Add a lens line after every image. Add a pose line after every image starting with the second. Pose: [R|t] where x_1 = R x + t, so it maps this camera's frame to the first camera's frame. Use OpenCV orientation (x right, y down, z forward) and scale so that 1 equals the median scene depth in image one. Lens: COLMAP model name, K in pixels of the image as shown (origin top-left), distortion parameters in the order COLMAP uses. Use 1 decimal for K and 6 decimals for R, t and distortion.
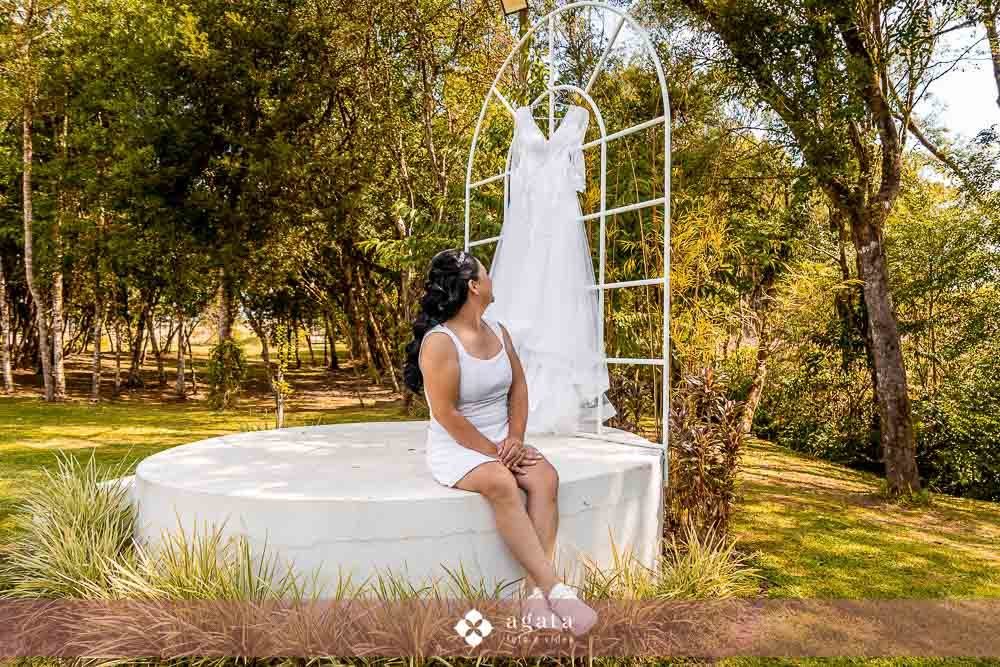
lens RADIAL K [[712.4, 0, 500.0], [0, 712.4, 333.5], [0, 0, 1]] dist [-0.004755, -0.000761]
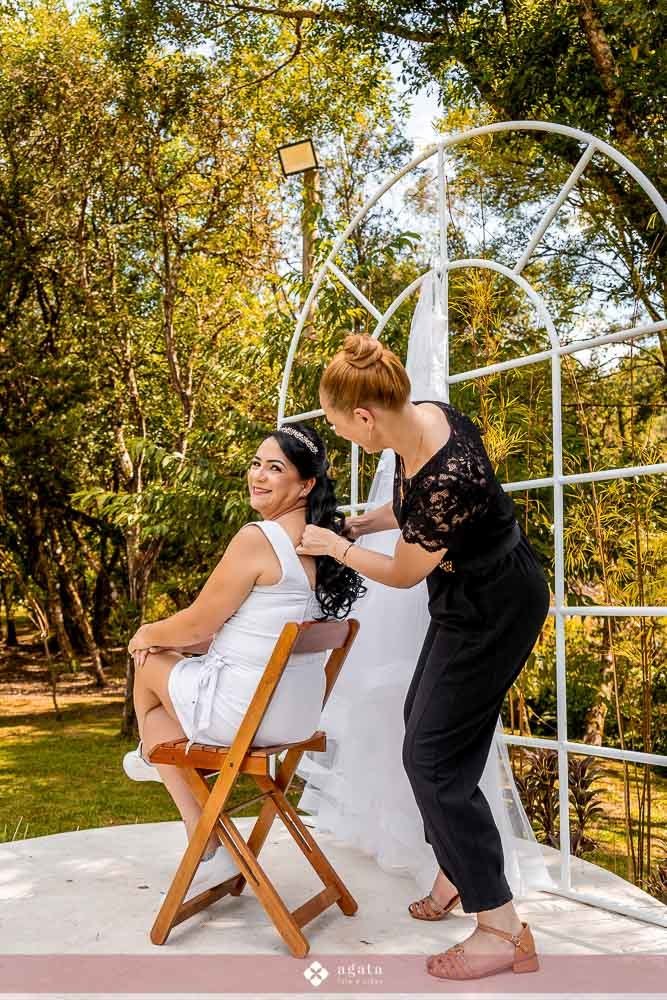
lens RADIAL K [[922.8, 0, 333.5], [0, 922.8, 500.0], [0, 0, 1]] dist [0.005158, 0.002286]
pose [[0.994623, 0.006607, 0.103353, -0.031025], [0.003830, 0.994934, -0.100454, -0.025116], [-0.103493, 0.100310, 0.989559, 0.092702]]
